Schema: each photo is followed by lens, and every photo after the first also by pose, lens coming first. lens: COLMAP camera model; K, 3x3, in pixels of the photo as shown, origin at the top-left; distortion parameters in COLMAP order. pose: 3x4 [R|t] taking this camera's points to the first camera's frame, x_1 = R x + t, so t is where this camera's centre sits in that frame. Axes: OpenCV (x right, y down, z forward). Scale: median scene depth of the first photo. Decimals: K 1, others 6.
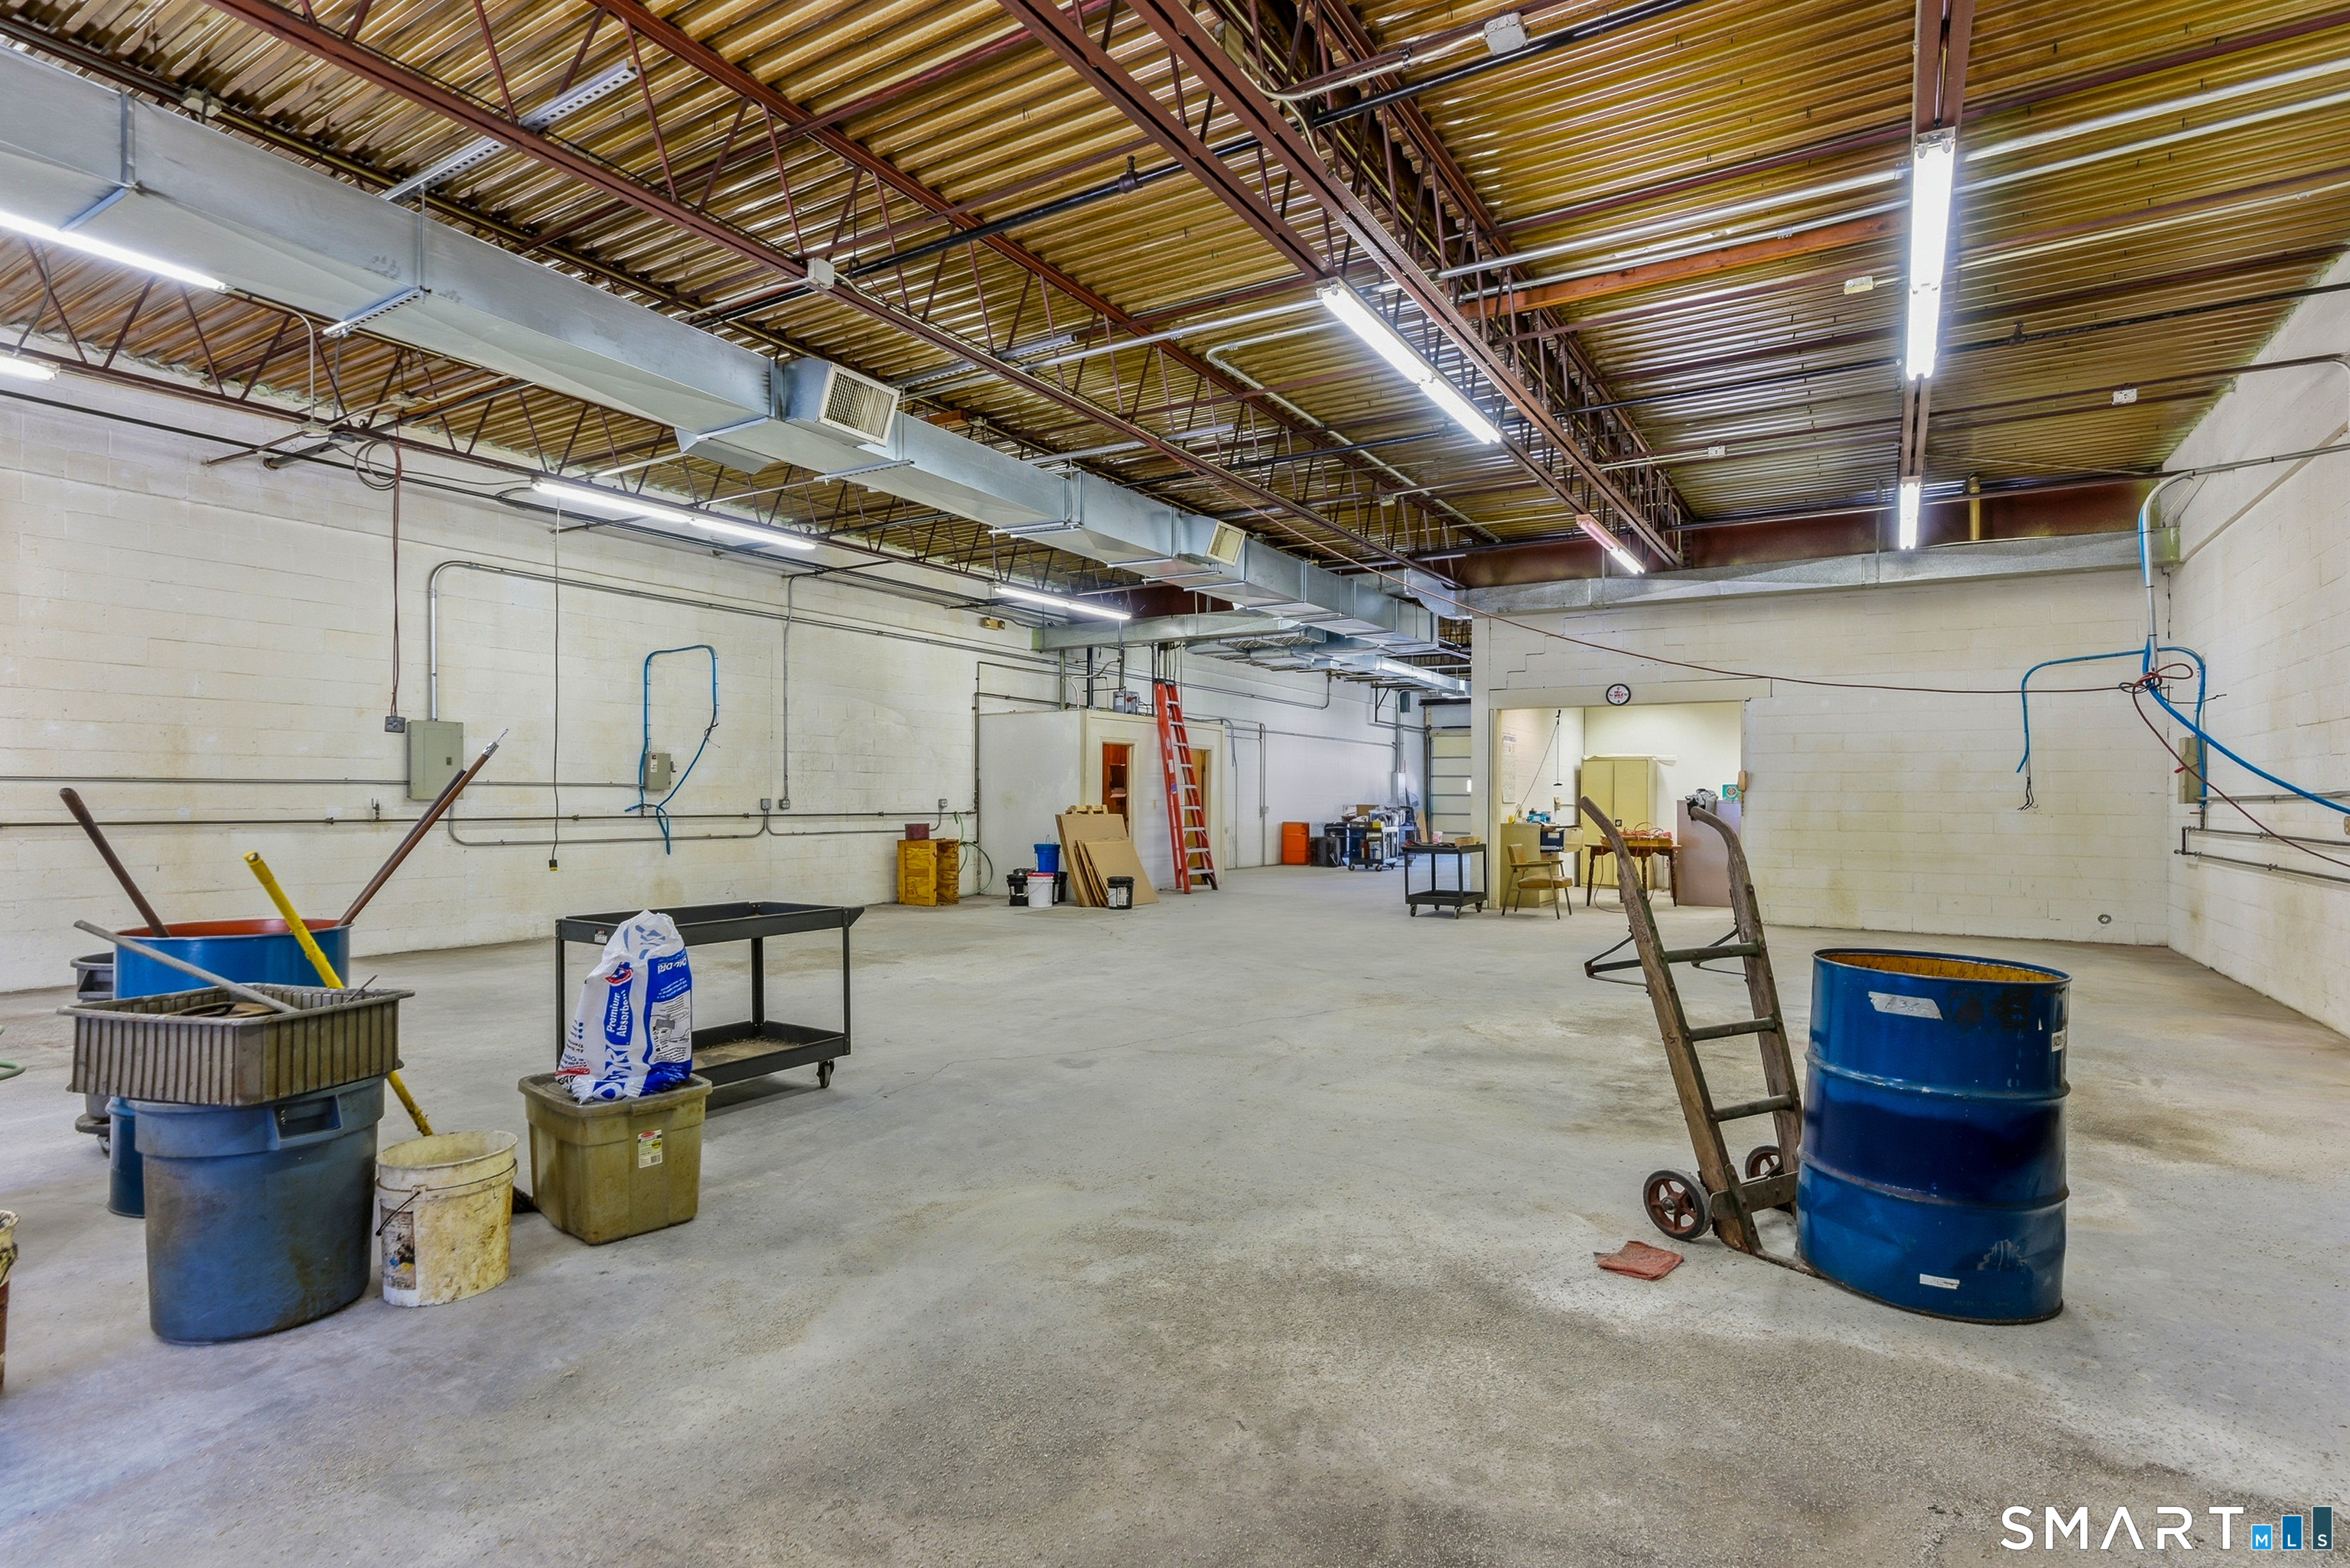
lens RADIAL K [[1147.2, 0, 1216.9], [0, 1147.2, 794.6], [0, 0, 1]] dist [-0.000057, 0.000490]
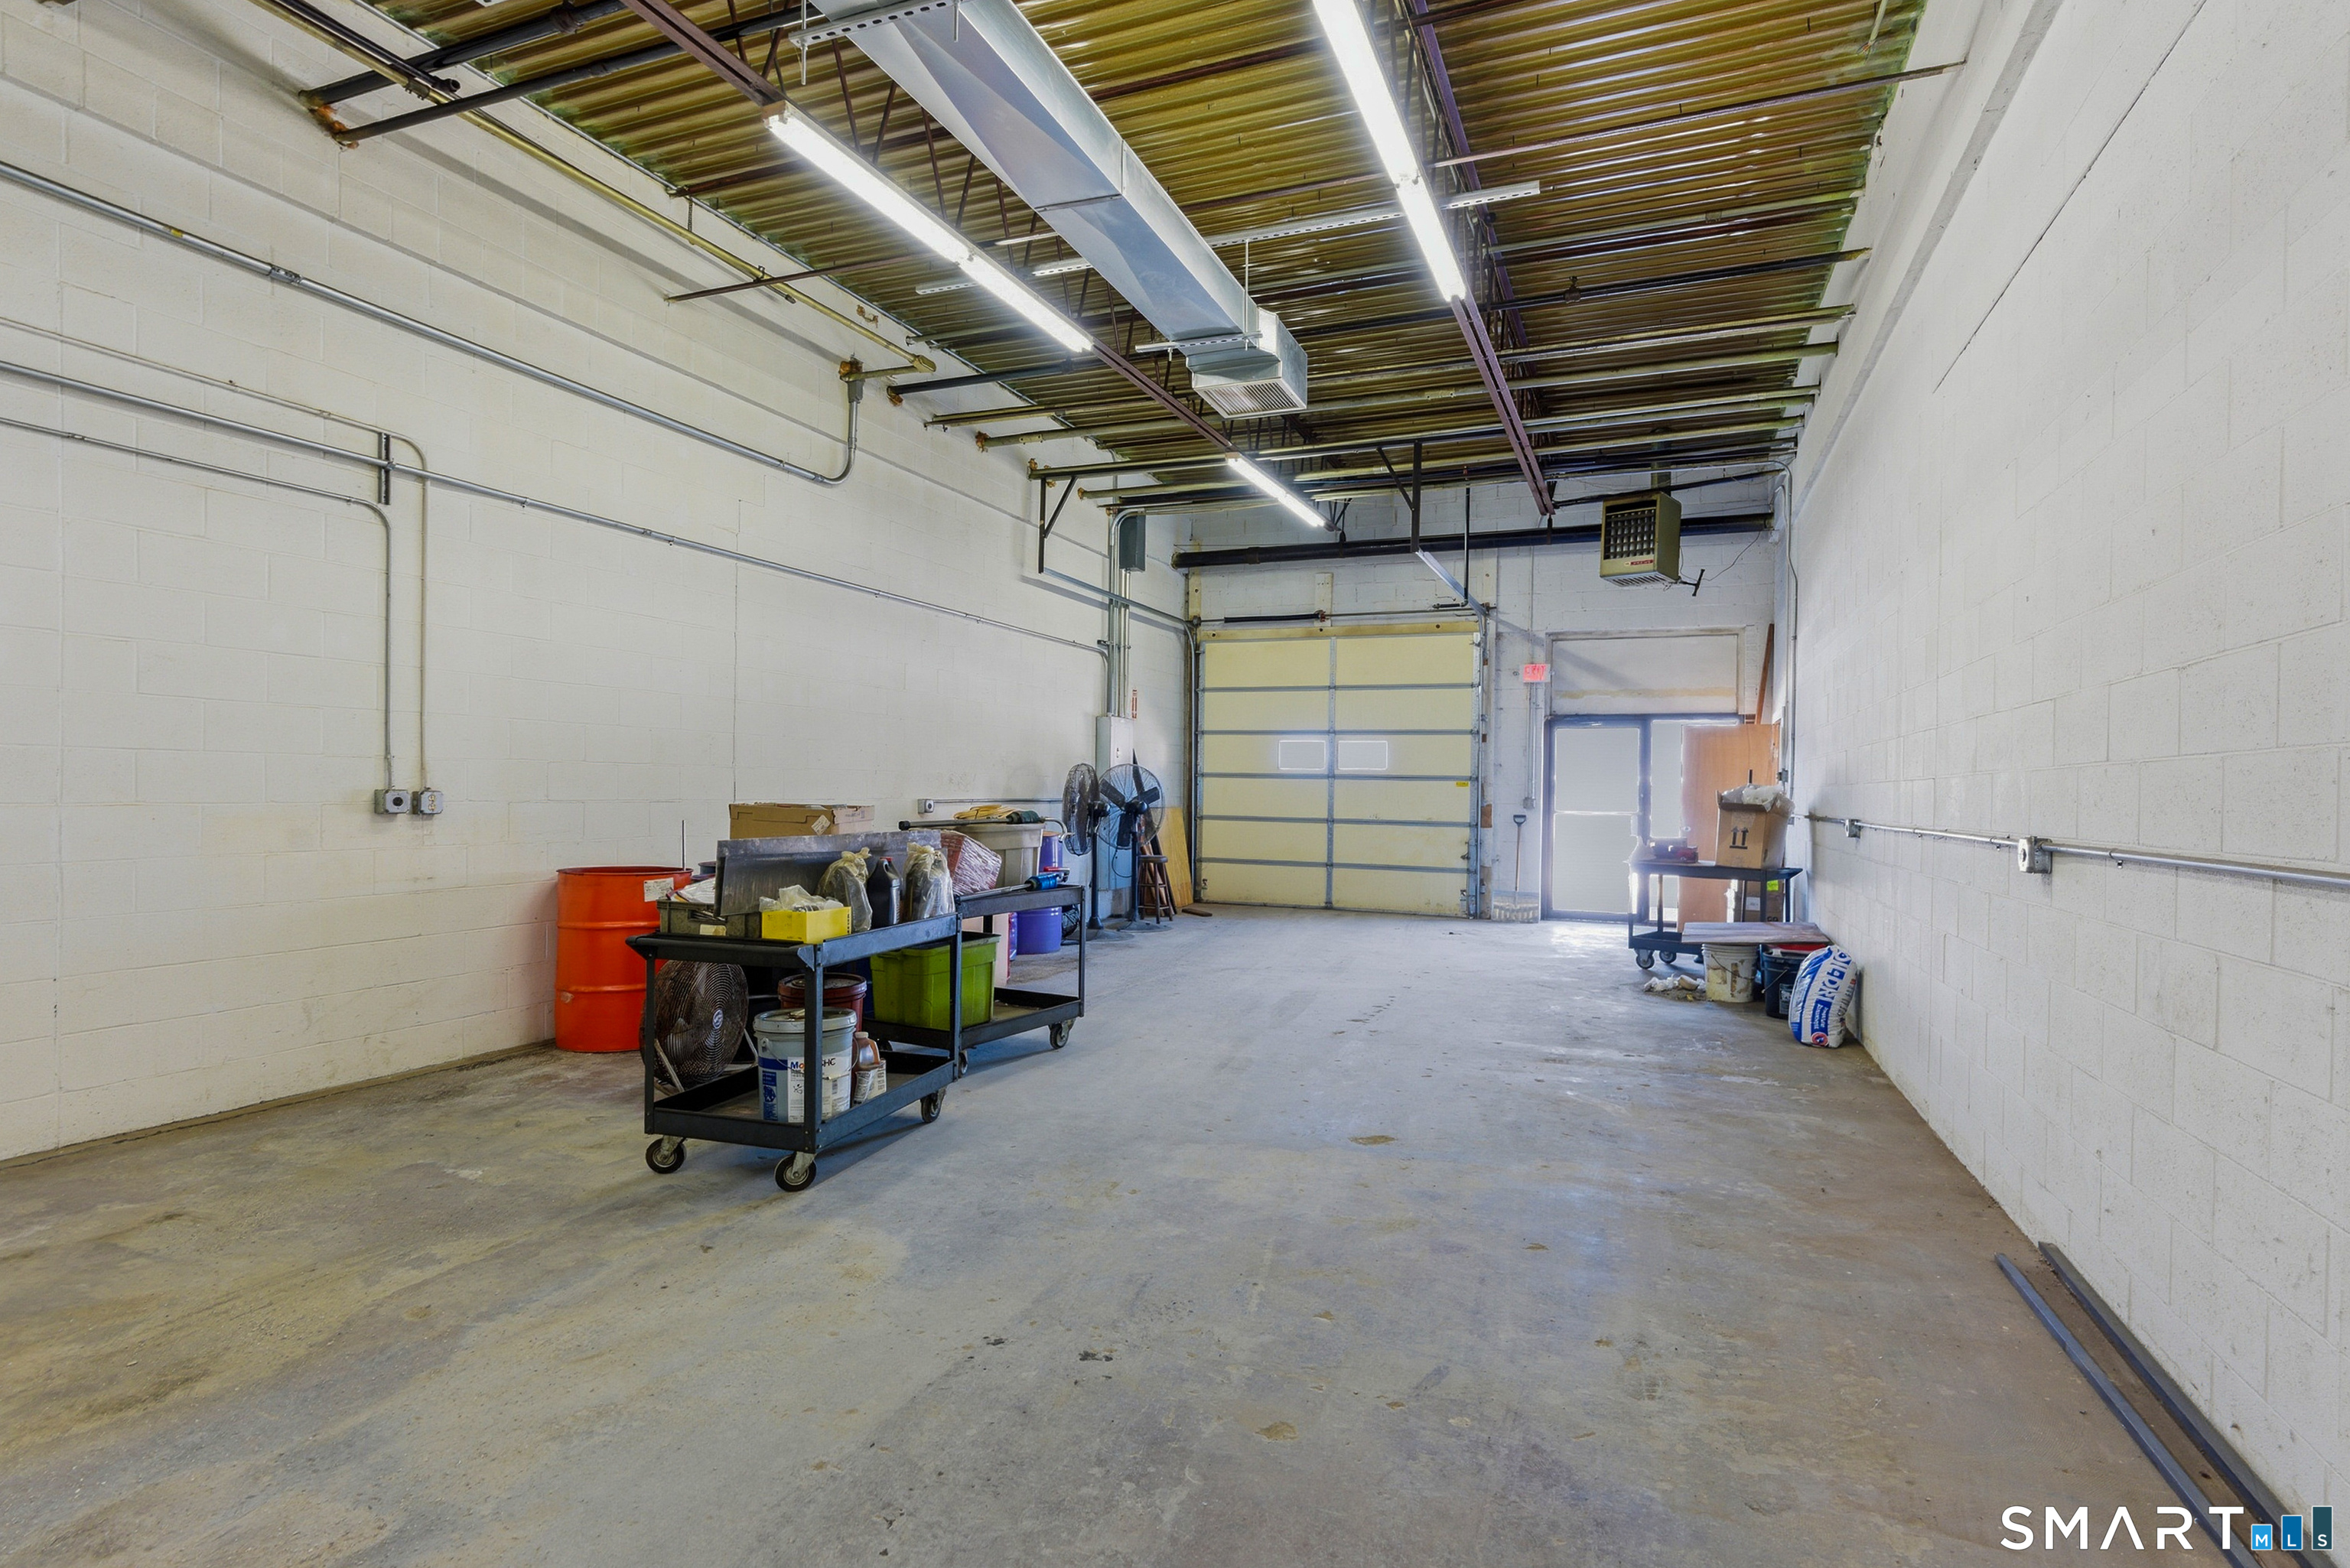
lens RADIAL K [[1147.2, 0, 1185.7], [0, 1147.2, 781.0], [0, 0, 1]] dist [-0.000057, 0.000490]
pose [[0.989047, 0.004866, 0.147520, 0.125148], [-0.004919, 0.999988, -0.000006, 0.002976], [-0.147519, -0.000720, 0.989059, 0.606060]]
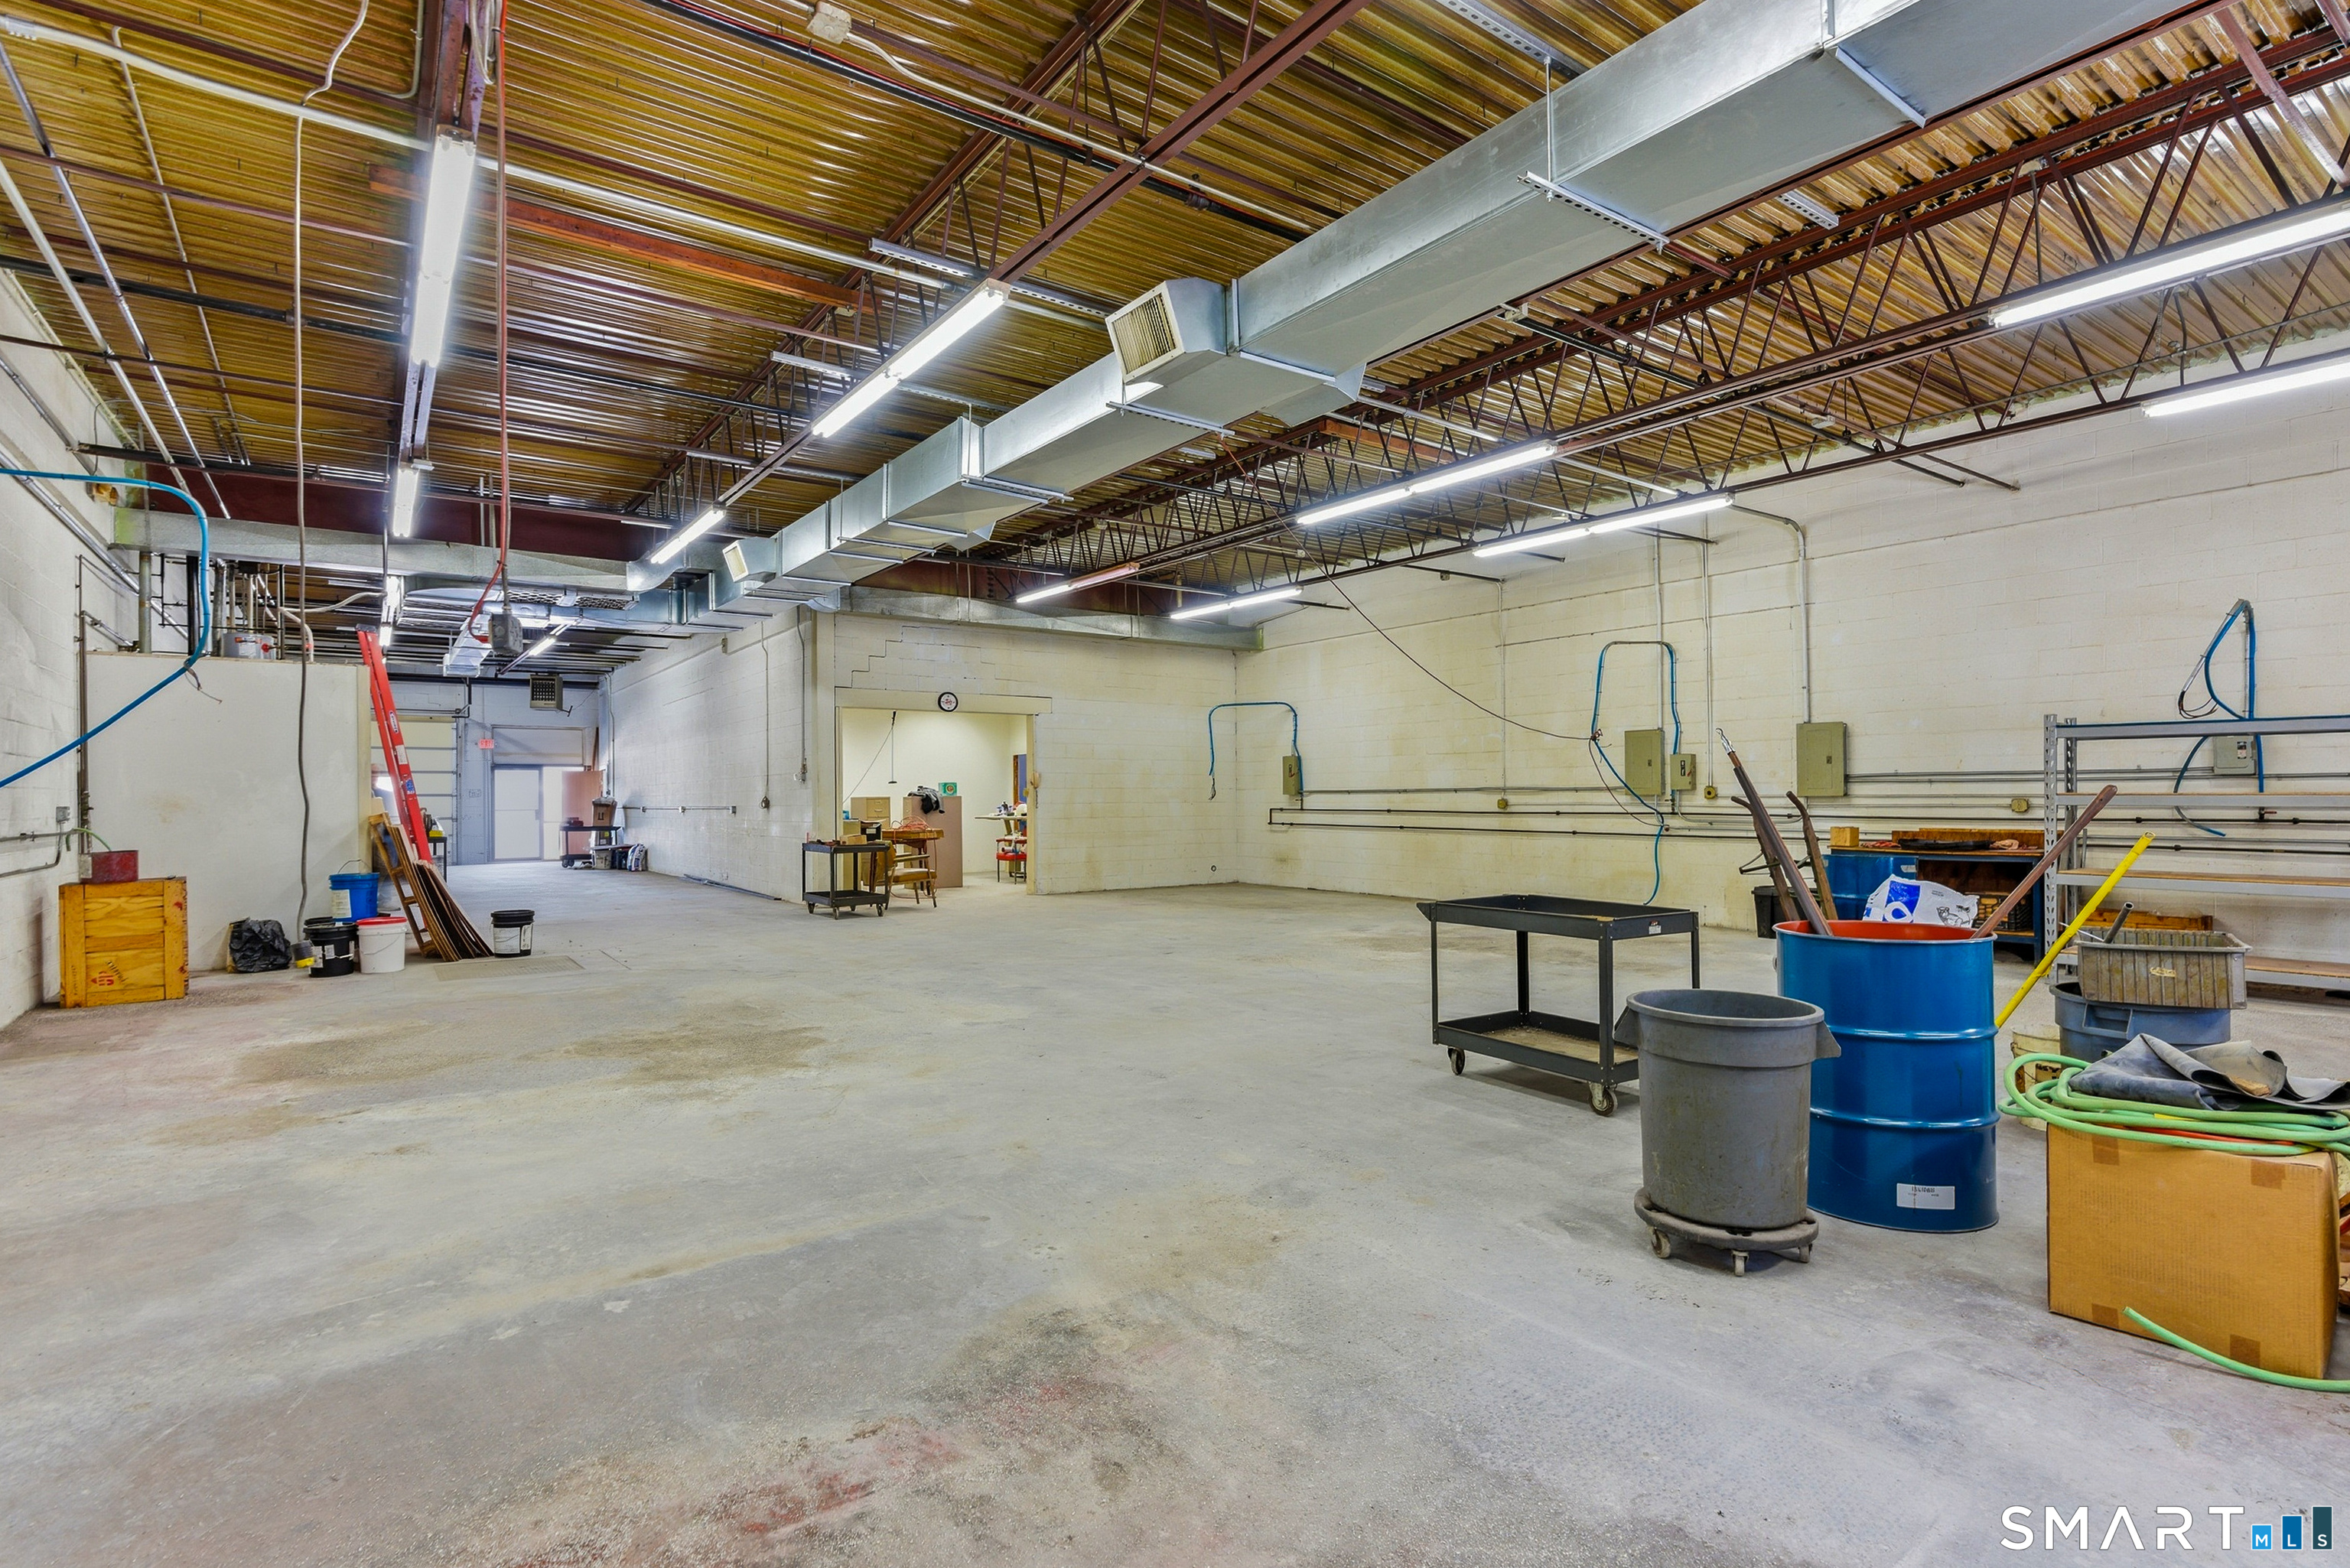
lens RADIAL K [[1147.2, 0, 1181.9], [0, 1147.2, 789.4], [0, 0, 1]] dist [-0.000057, 0.000490]
pose [[0.397276, -0.003127, 0.917694, -0.279087], [0.004617, 0.999988, 0.001409, -0.001031], [-0.917688, 0.003677, 0.397285, 0.167278]]
